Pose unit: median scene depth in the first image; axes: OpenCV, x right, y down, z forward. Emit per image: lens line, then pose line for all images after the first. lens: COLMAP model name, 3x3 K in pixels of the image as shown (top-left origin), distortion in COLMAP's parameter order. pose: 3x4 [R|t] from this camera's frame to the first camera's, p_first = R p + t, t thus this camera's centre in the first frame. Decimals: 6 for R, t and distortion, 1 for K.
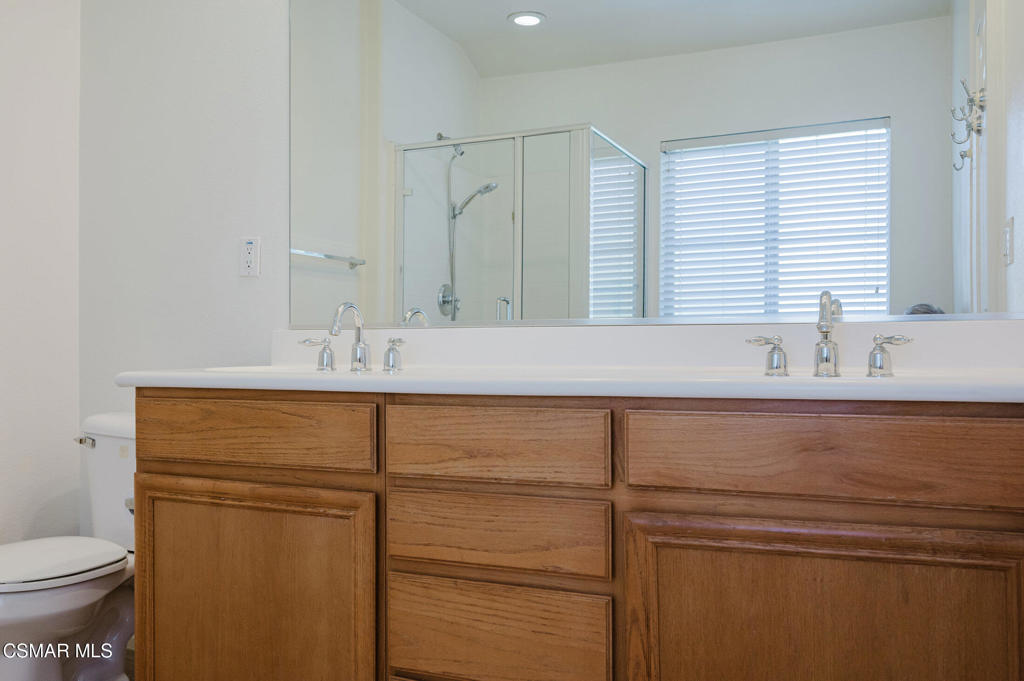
lens RADIAL K [[854.6, 0, 510.9], [0, 854.6, 339.3], [0, 0, 1]] dist [0.006219, 0.033533]
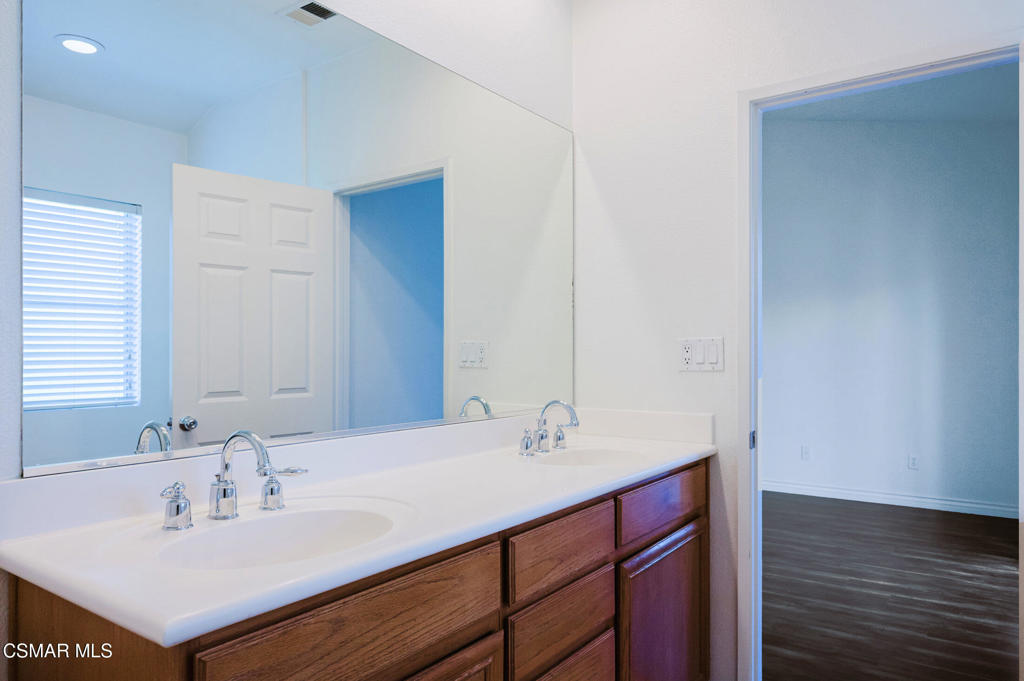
lens RADIAL K [[681.8, 0, 509.6], [0, 681.8, 341.6], [0, 0, 1]] dist [-0.000071, -0.001058]
pose [[0.208535, 0.021838, 0.977771, -0.937641], [-0.015770, 0.999696, -0.018964, -0.142407], [-0.977888, -0.011464, 0.208816, 0.815899]]
